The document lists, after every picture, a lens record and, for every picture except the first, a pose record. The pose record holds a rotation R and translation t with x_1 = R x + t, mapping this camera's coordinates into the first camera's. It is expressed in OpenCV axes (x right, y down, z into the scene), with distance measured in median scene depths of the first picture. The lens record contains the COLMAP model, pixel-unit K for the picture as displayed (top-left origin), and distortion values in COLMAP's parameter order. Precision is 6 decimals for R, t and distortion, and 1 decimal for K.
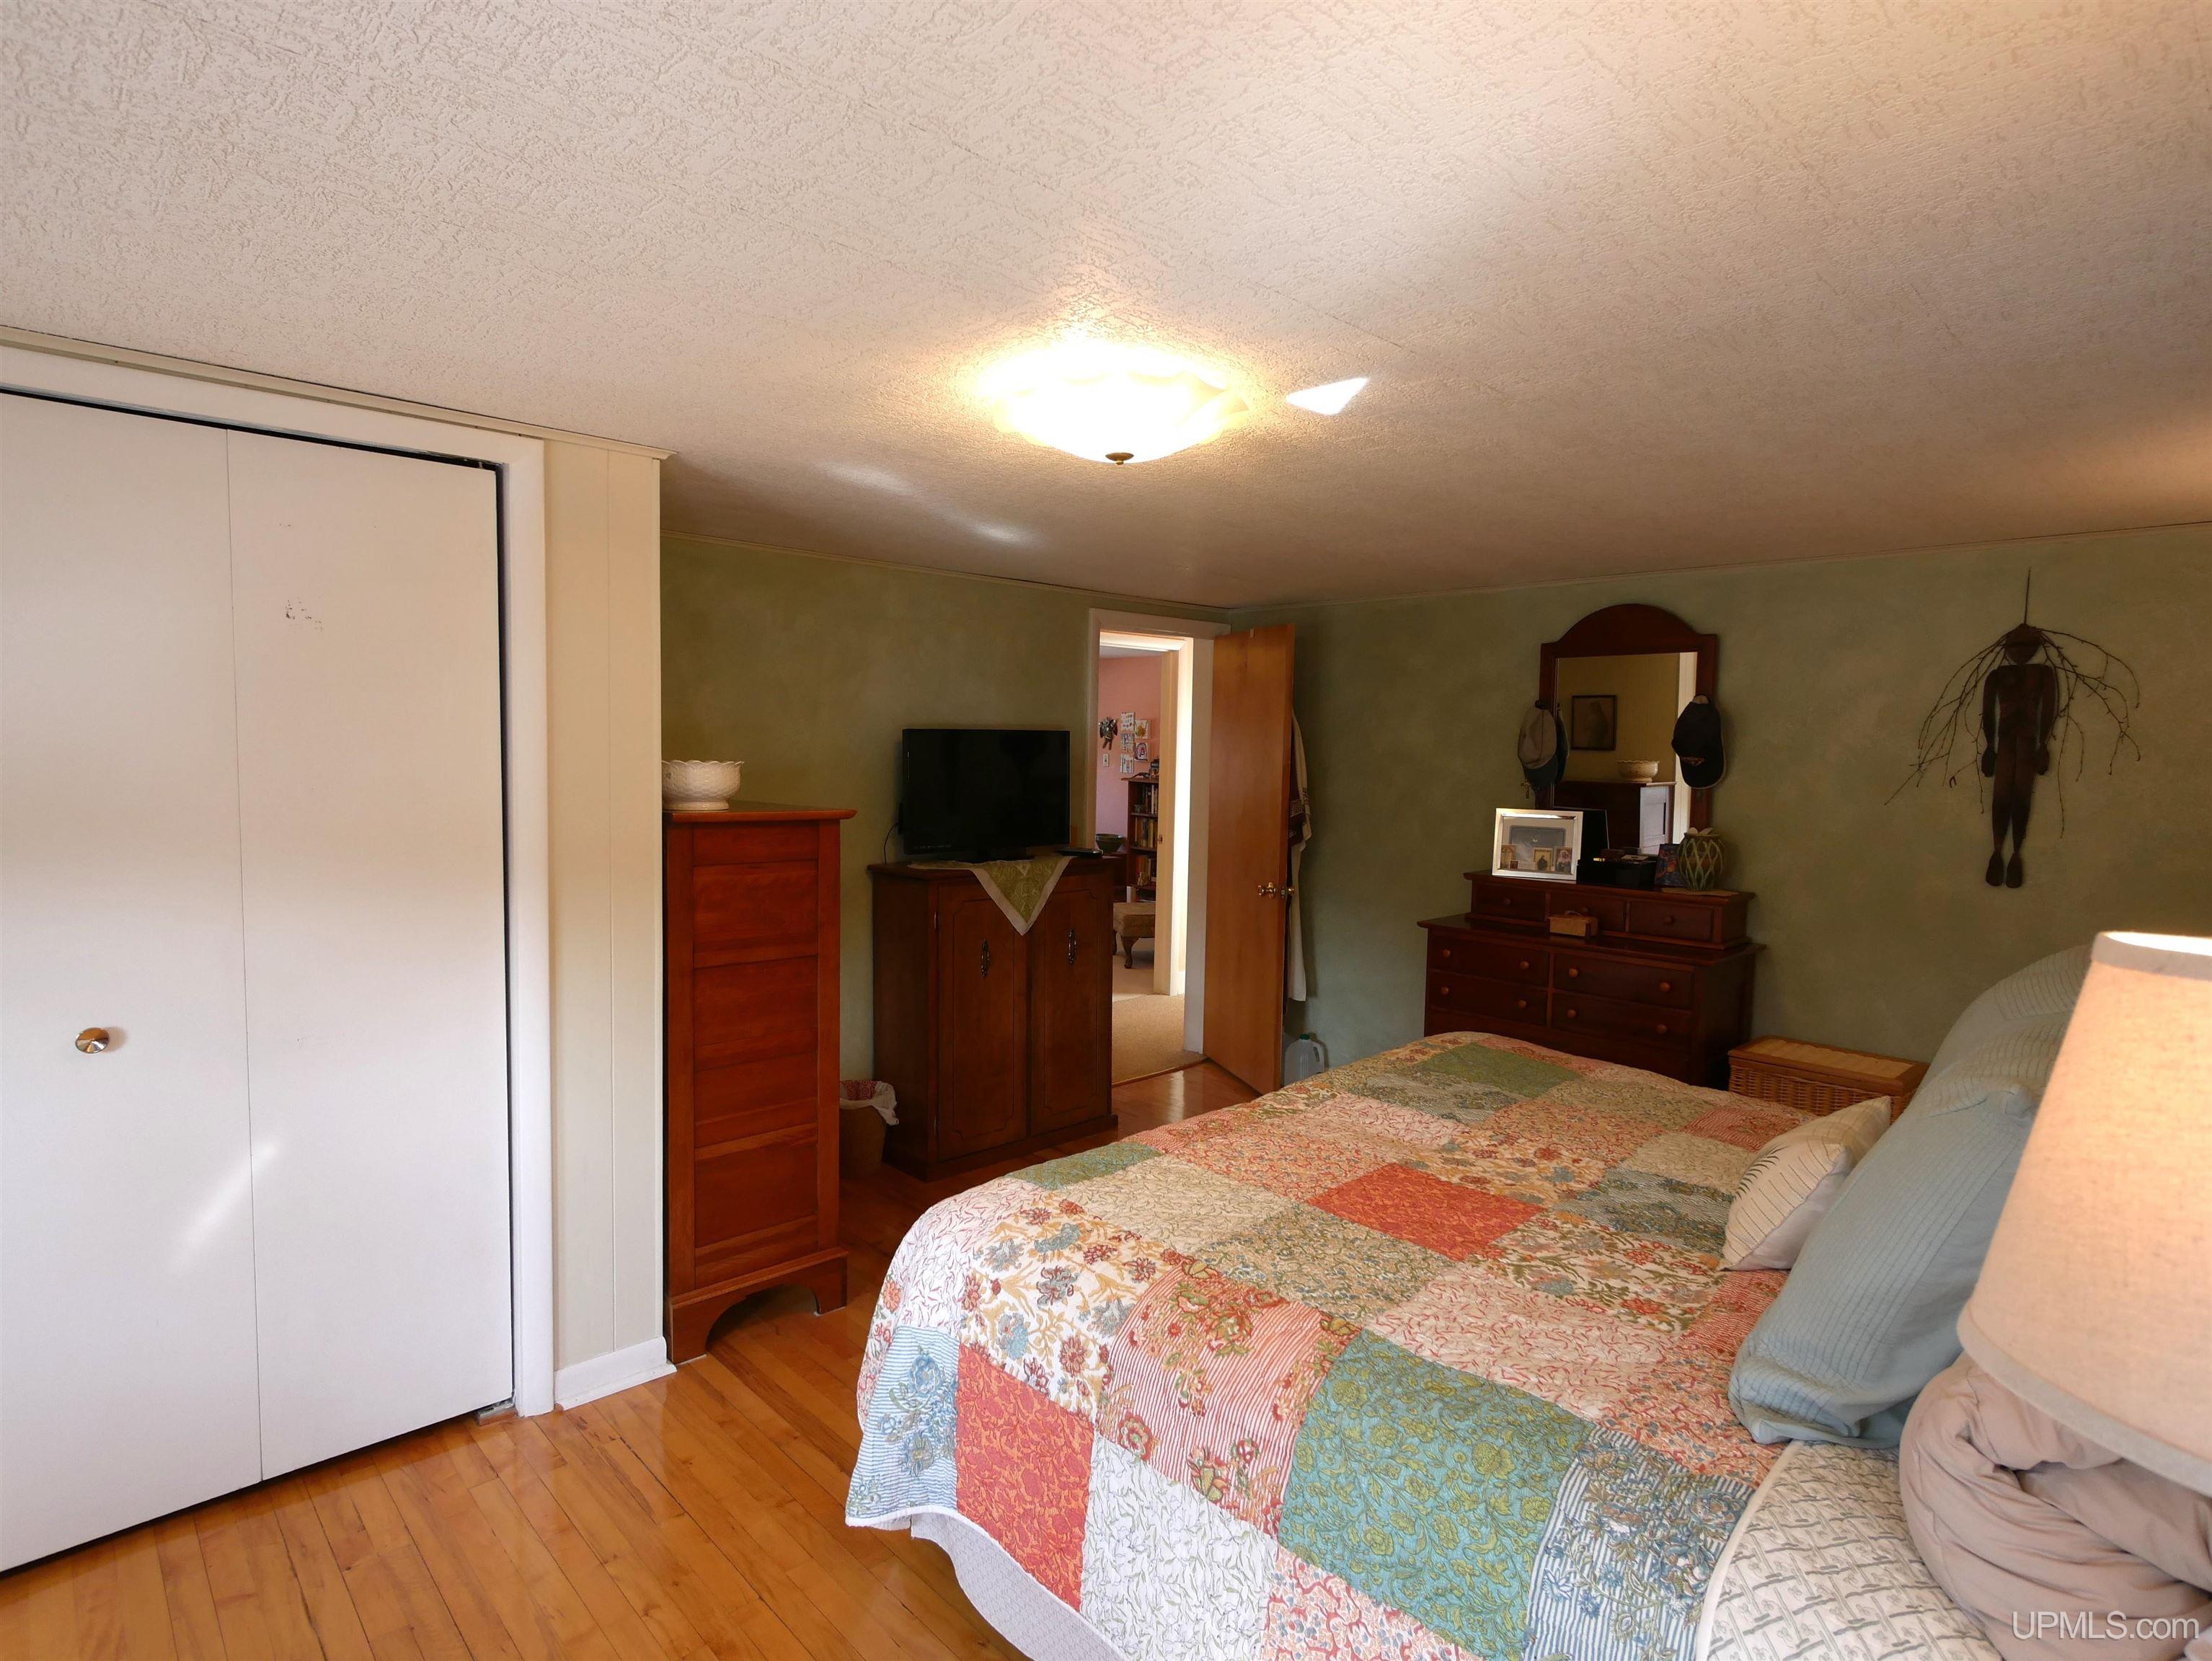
lens RADIAL K [[1182.8, 0, 1084.0], [0, 1182.8, 828.2], [0, 0, 1]] dist [-0.001471, -0.000631]
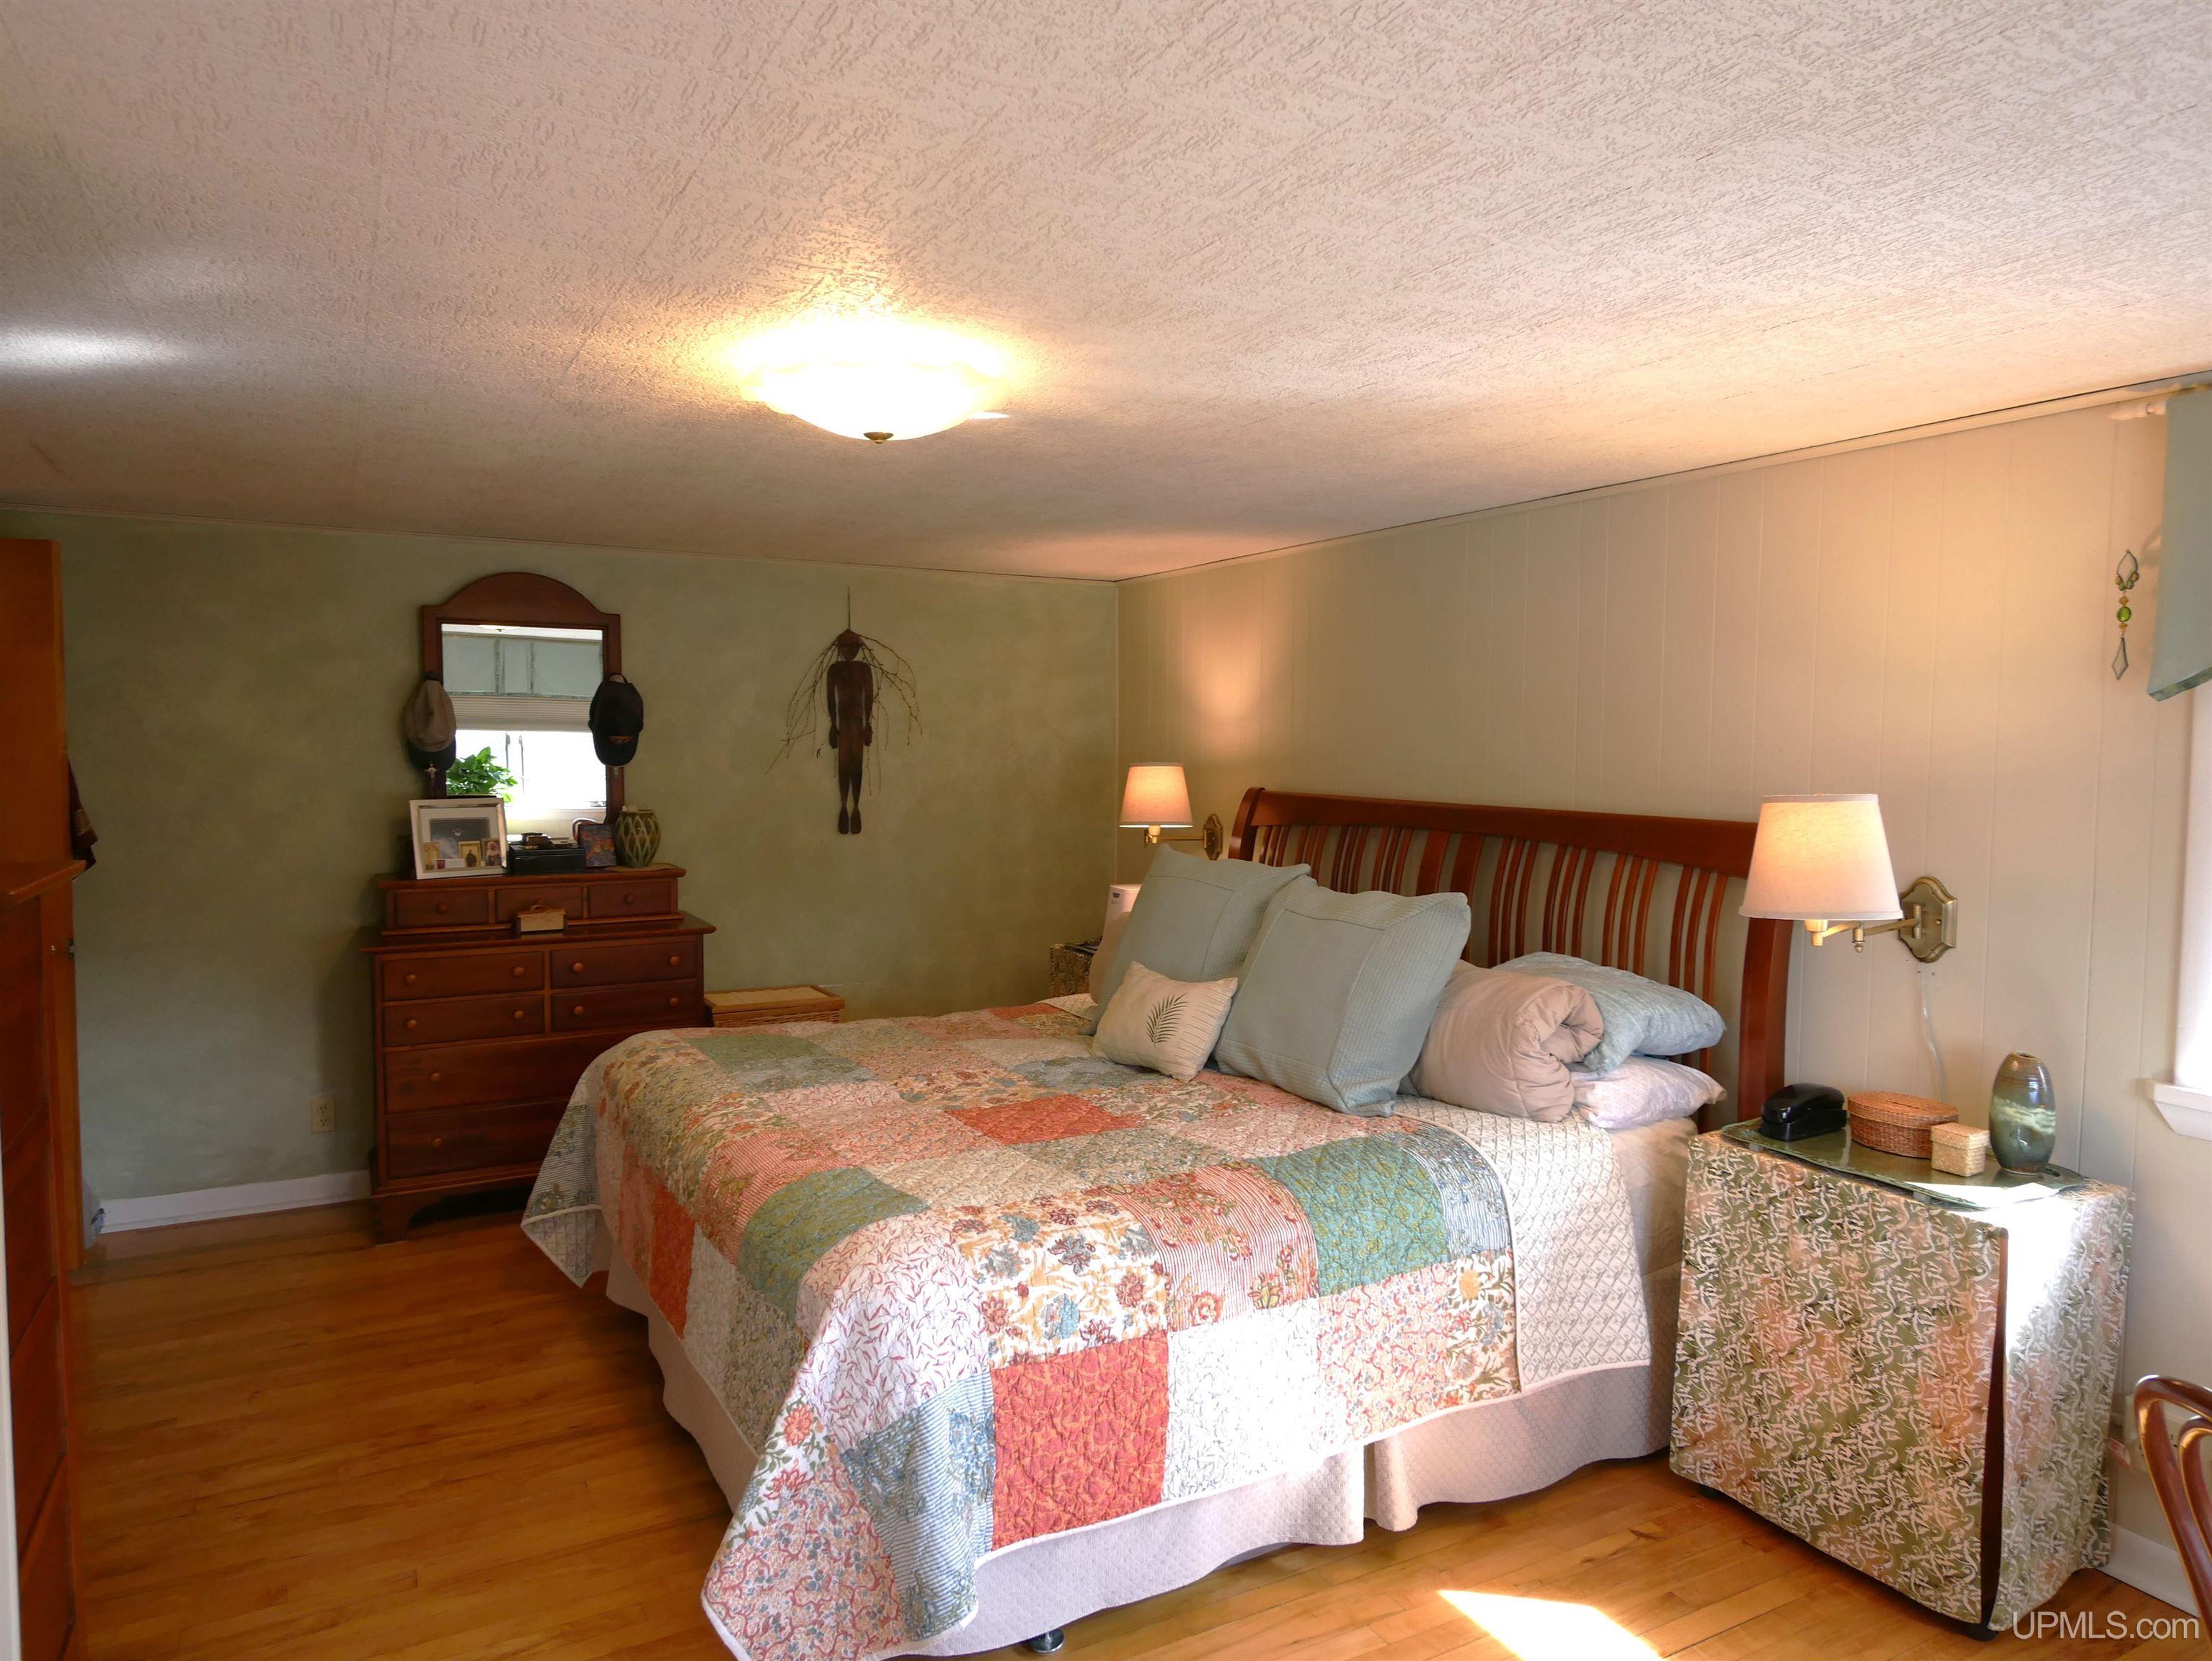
lens RADIAL K [[1408.5, 0, 1148.5], [0, 1408.5, 821.7], [0, 0, 1]] dist [0.001717, -0.001557]
pose [[0.229433, -0.074868, 0.970441, -1.145173], [0.064669, 0.996007, 0.061551, -0.066612], [-0.971174, 0.048636, 0.233358, 0.594001]]
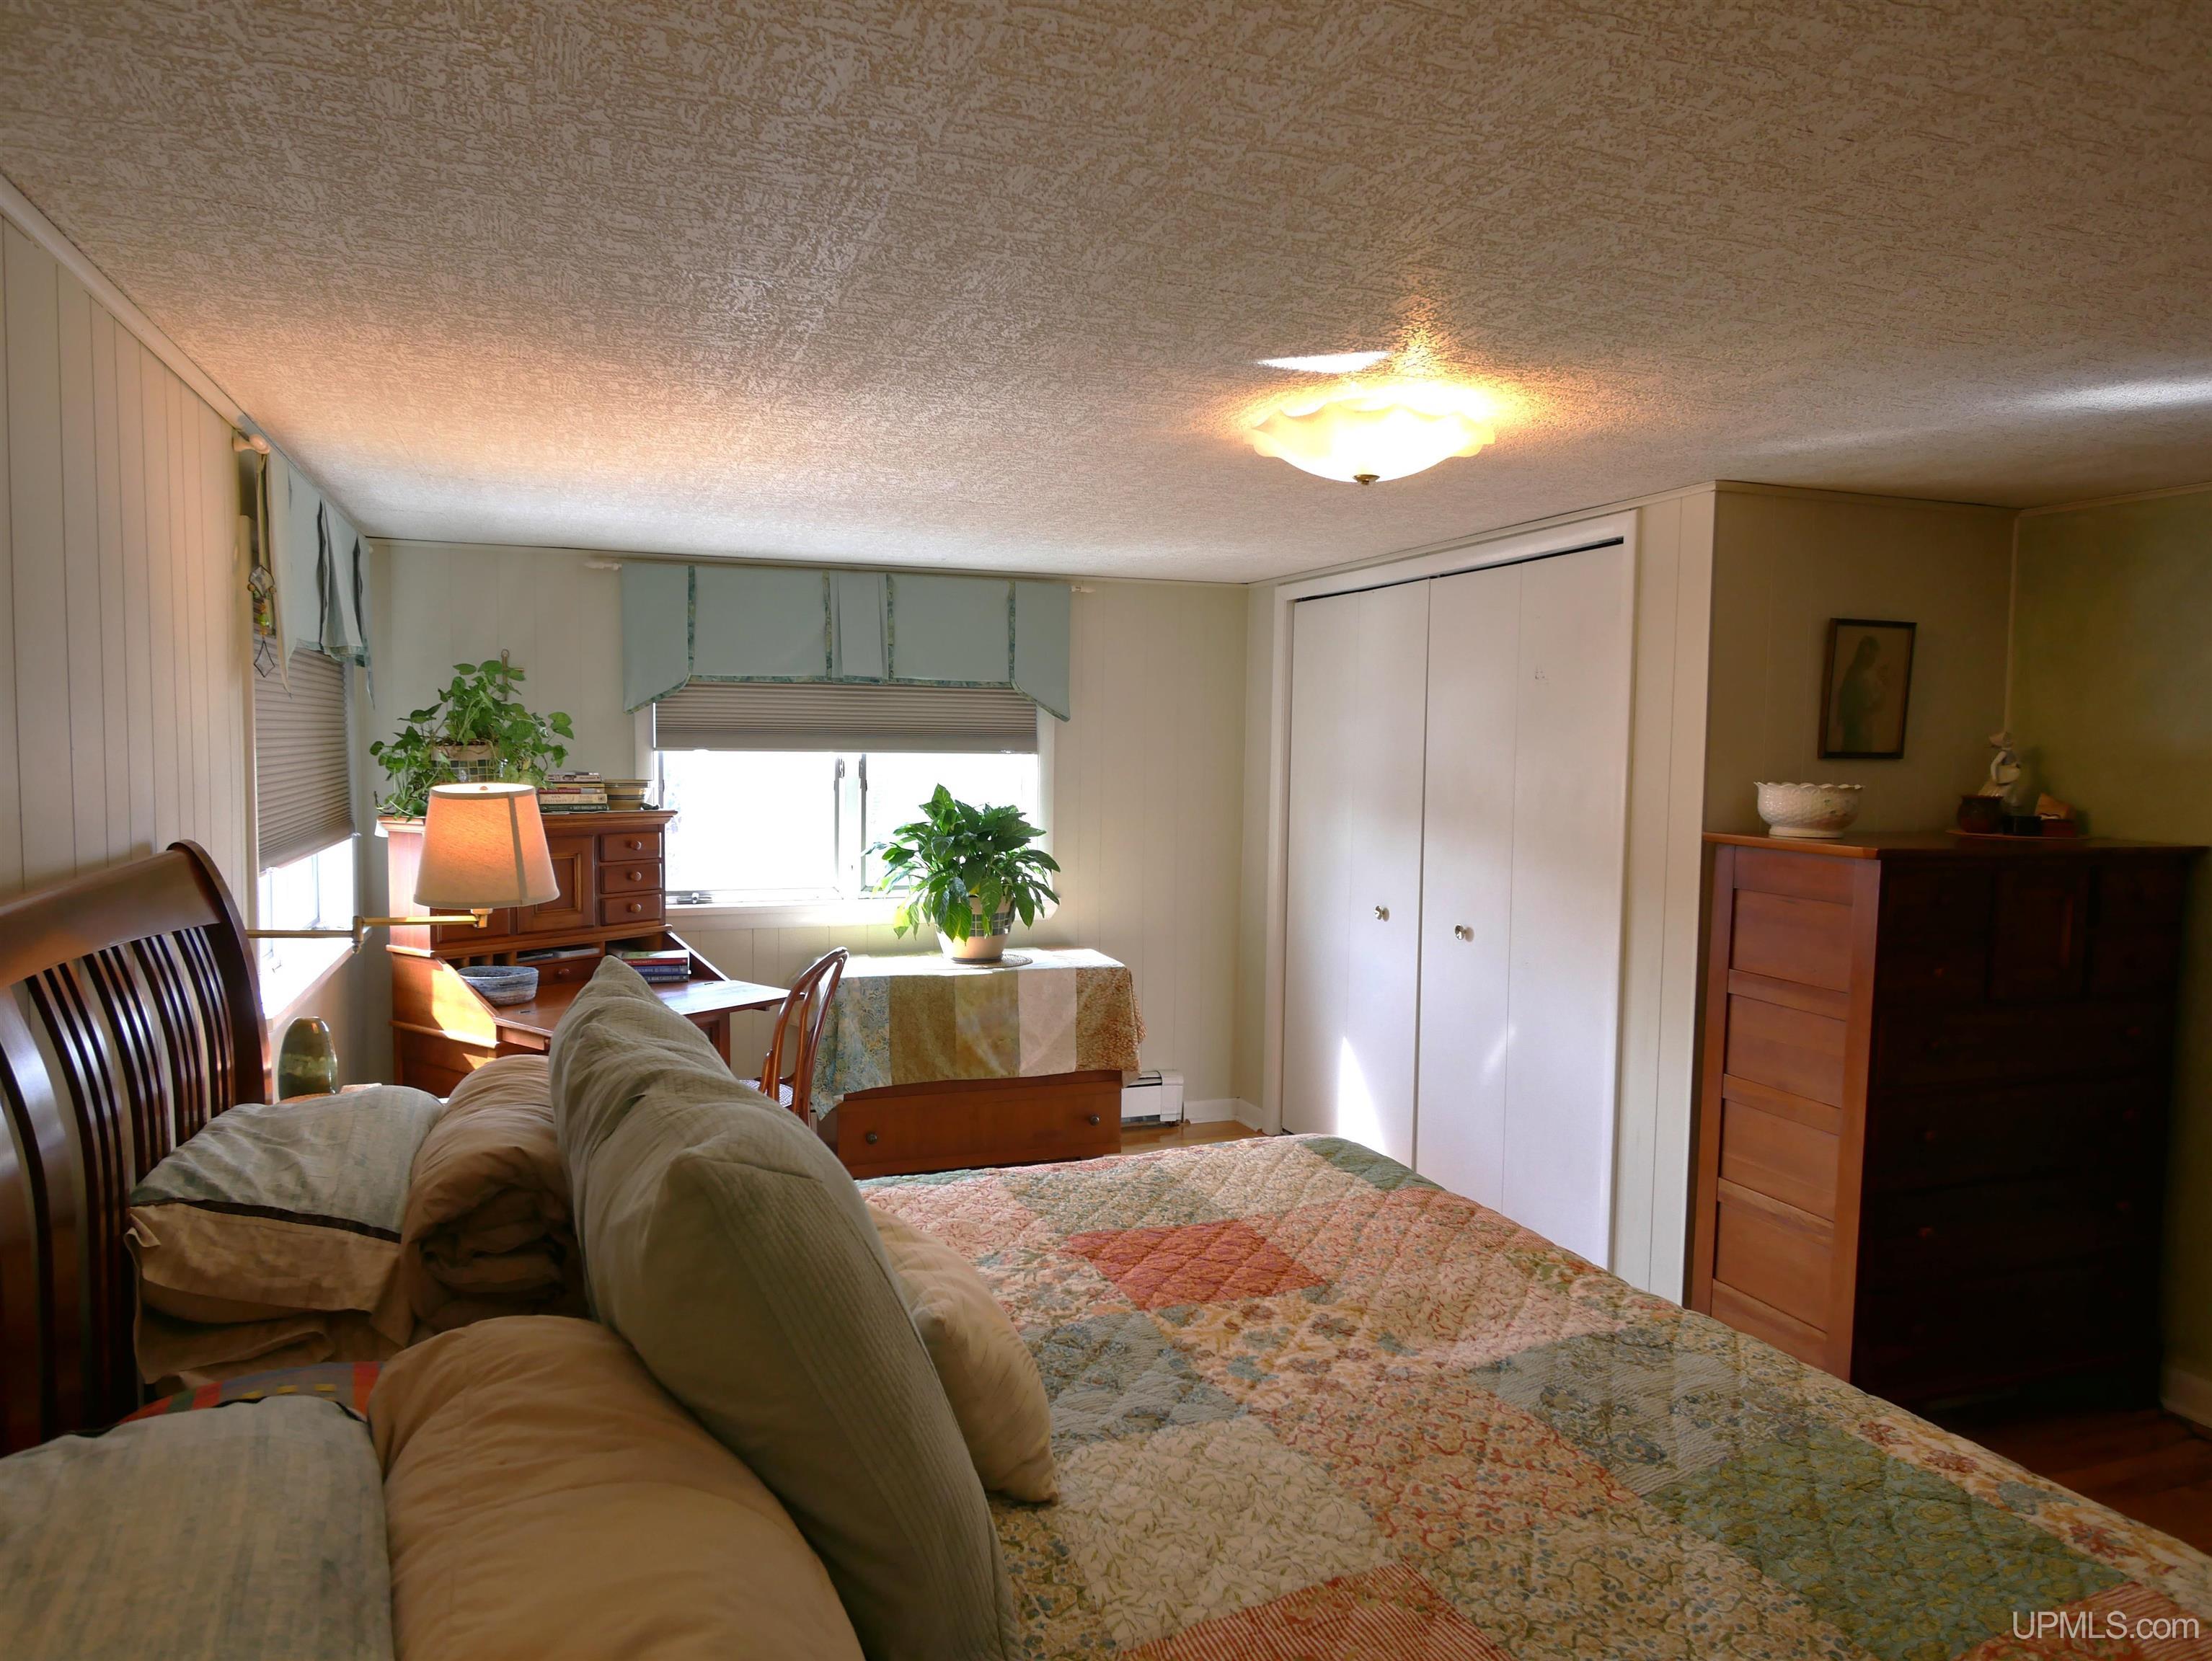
lens RADIAL K [[1408.5, 0, 1148.5], [0, 1408.5, 821.7], [0, 0, 1]] dist [0.001717, -0.001557]
pose [[-0.353298, 0.032762, -0.934937, 1.398404], [-0.090165, 0.993541, 0.068888, -0.088642], [0.931156, 0.108637, -0.348062, 1.416256]]
